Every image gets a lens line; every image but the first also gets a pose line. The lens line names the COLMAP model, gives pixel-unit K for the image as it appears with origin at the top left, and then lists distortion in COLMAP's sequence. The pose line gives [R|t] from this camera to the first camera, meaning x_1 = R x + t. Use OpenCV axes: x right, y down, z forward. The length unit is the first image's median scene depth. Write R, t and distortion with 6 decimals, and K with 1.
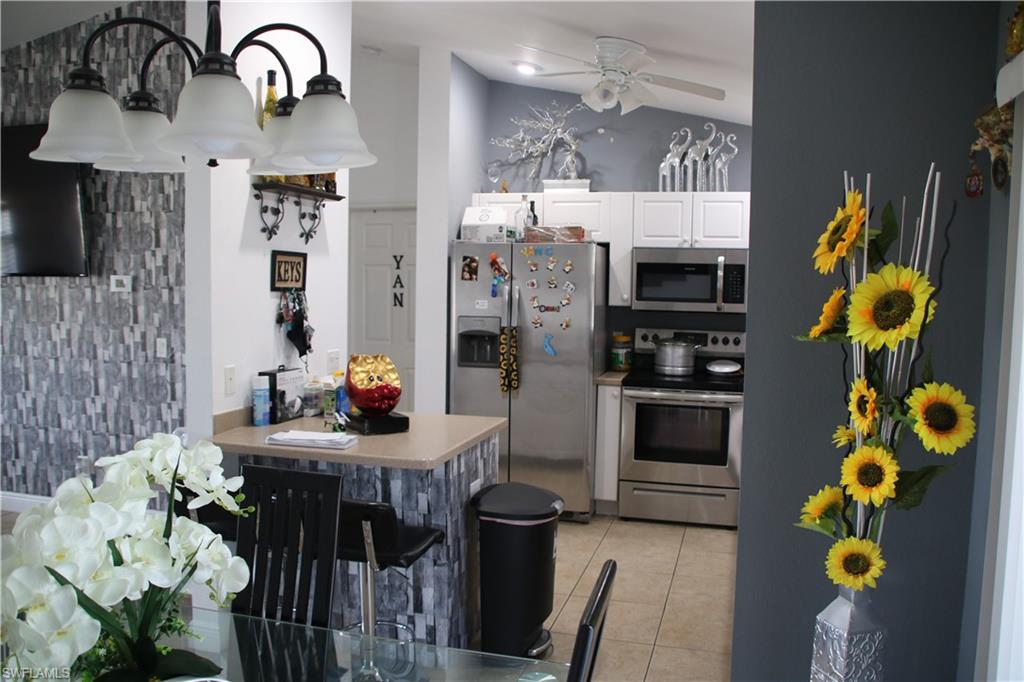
lens RADIAL K [[855.8, 0, 512.5], [0, 855.8, 345.2], [0, 0, 1]] dist [-0.166737, 0.128837]
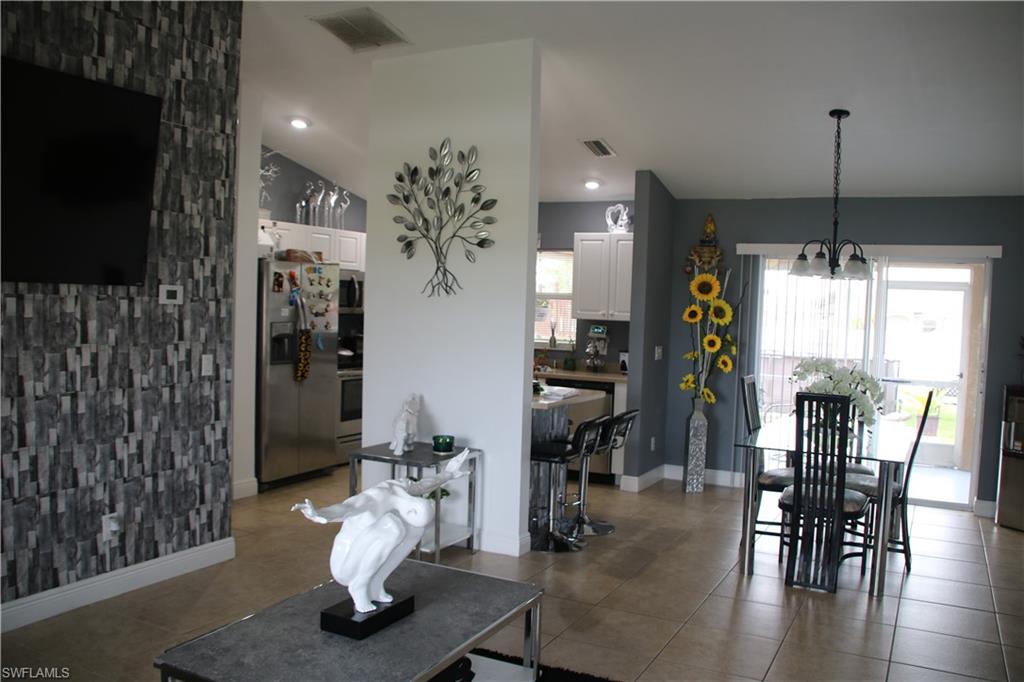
lens RADIAL K [[855.8, 0, 512.5], [0, 855.8, 345.2], [0, 0, 1]] dist [-0.166737, 0.128837]
pose [[0.205223, -0.056242, 0.977098, -1.246286], [0.047502, 0.997743, 0.047454, -0.046326], [-0.977562, 0.036675, 0.207432, 0.475072]]
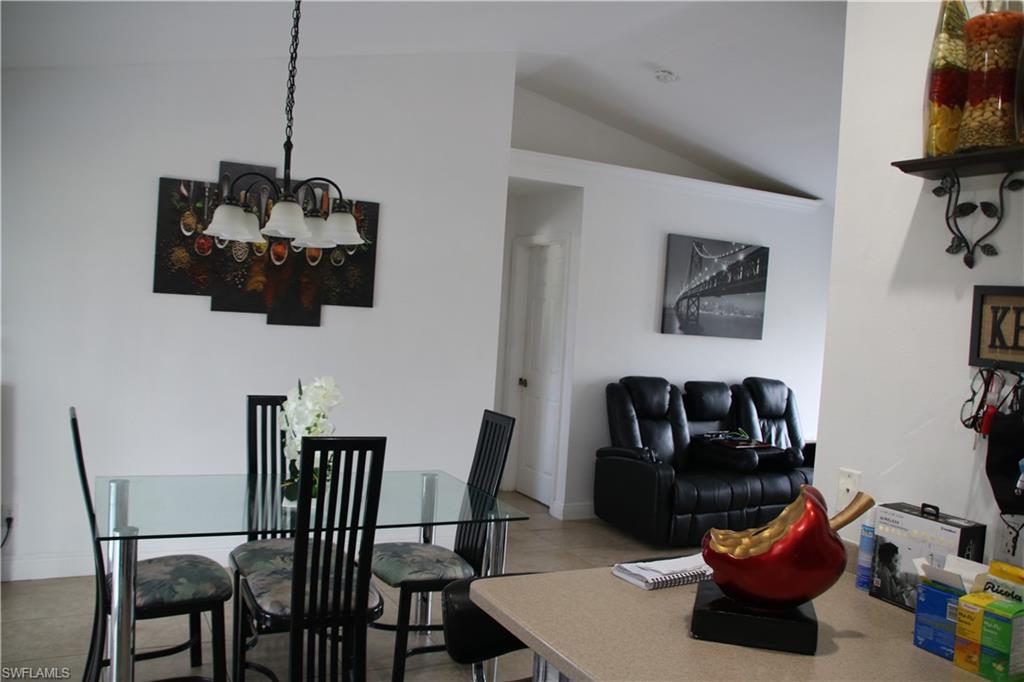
lens RADIAL K [[855.8, 0, 512.5], [0, 855.8, 345.2], [0, 0, 1]] dist [-0.166737, 0.128837]
pose [[-0.730211, -0.030879, -0.682523, 0.193134], [-0.131707, 0.986603, 0.096273, -0.065001], [0.670406, 0.160193, -0.724496, 0.871369]]
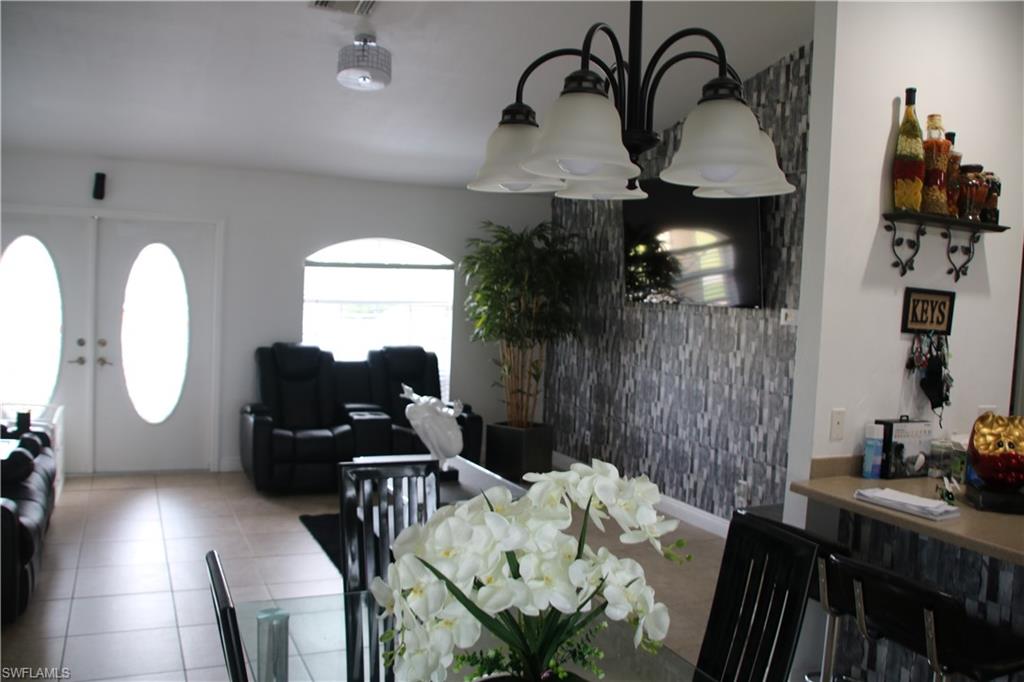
lens RADIAL K [[855.8, 0, 512.5], [0, 855.8, 345.2], [0, 0, 1]] dist [-0.166737, 0.128837]
pose [[0.647942, 0.063187, -0.759064, 0.088378], [-0.098098, 0.995176, -0.000895, -0.006480], [0.755346, 0.075042, 0.651015, 0.080819]]
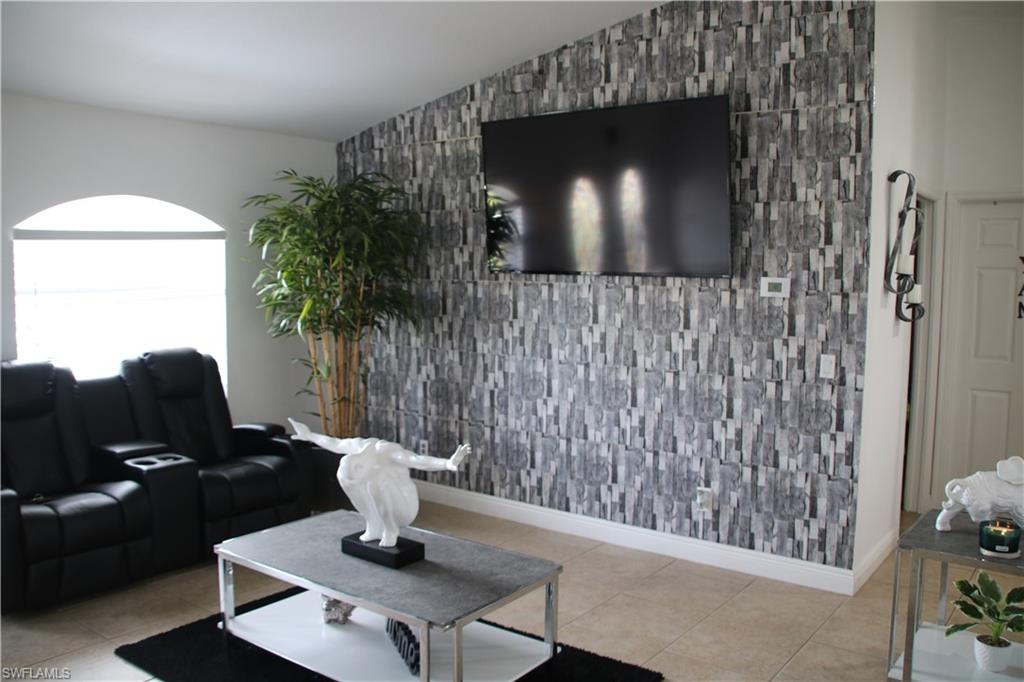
lens RADIAL K [[855.8, 0, 512.5], [0, 855.8, 345.2], [0, 0, 1]] dist [-0.166737, 0.128837]
pose [[0.931016, 0.031641, -0.363605, -0.407403], [-0.030582, 0.999495, 0.008671, -0.015395], [0.363695, 0.003046, 0.931513, 0.113803]]
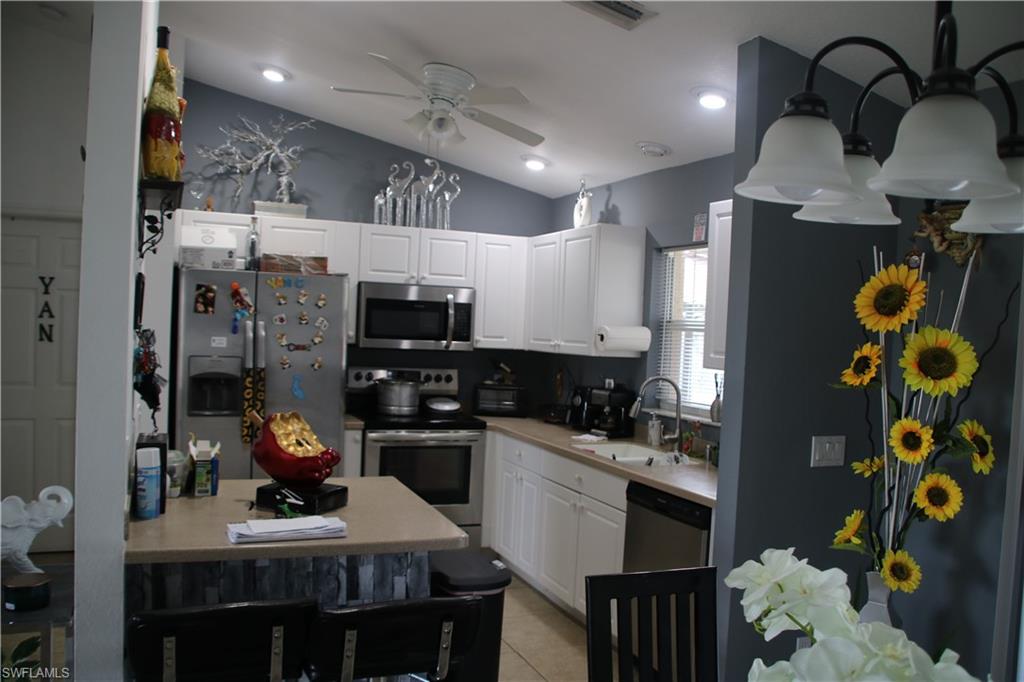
lens RADIAL K [[855.8, 0, 512.5], [0, 855.8, 345.2], [0, 0, 1]] dist [-0.166737, 0.128837]
pose [[0.786976, 0.001969, 0.616981, -0.349817], [0.016921, 0.999550, -0.024774, -0.020617], [-0.616752, 0.029937, 0.786588, 0.177853]]
